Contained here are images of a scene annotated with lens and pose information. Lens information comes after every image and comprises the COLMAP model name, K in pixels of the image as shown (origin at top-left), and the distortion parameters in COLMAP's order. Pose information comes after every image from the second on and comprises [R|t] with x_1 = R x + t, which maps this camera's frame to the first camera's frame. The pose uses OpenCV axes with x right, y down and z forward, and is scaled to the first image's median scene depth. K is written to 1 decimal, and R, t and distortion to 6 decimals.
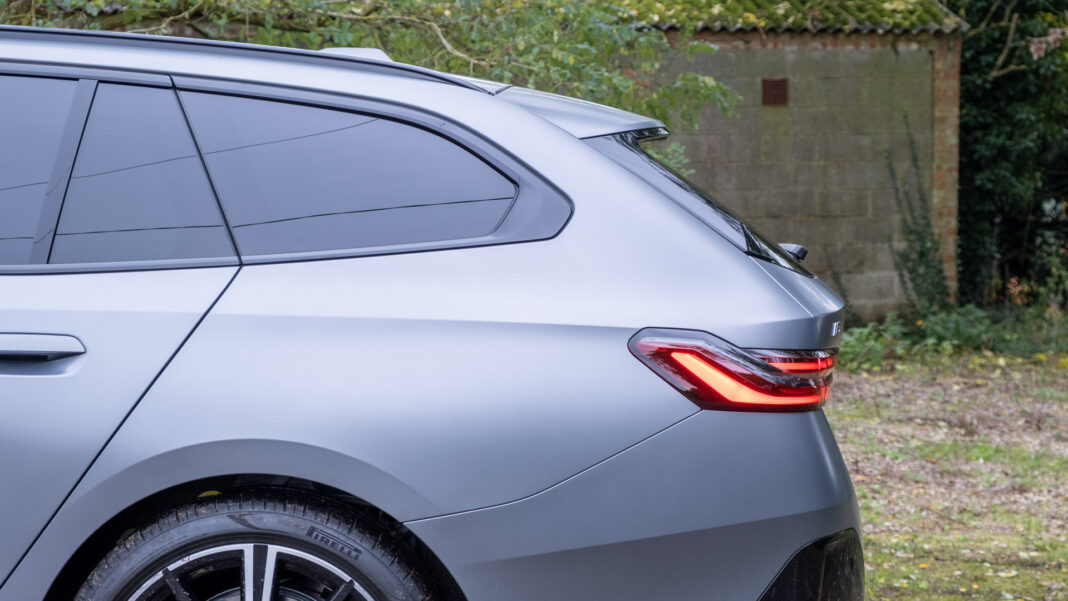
lens RADIAL K [[2223.6, 0, 532.2], [0, 2223.6, 310.1], [0, 0, 1]] dist [0.071001, 0.000000]
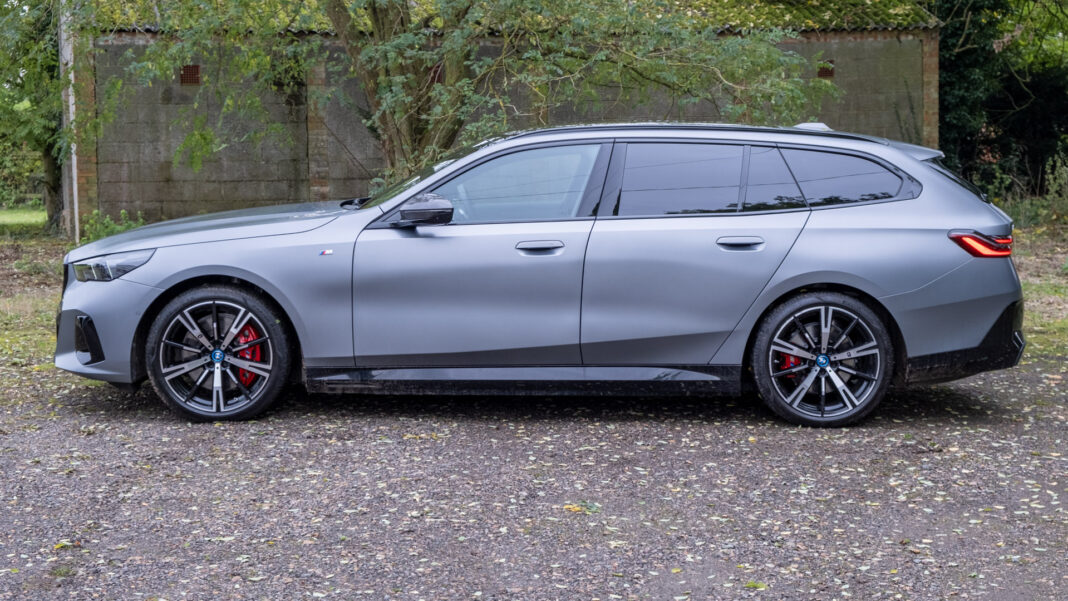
lens RADIAL K [[1557.0, 0, 536.6], [0, 1557.0, 290.3], [0, 0, 1]] dist [-0.047578, 0.000000]
pose [[0.998751, -0.022409, -0.044650, -0.050589], [0.024838, 0.998199, 0.054609, -0.004575], [0.043346, -0.055650, 0.997509, -0.129618]]
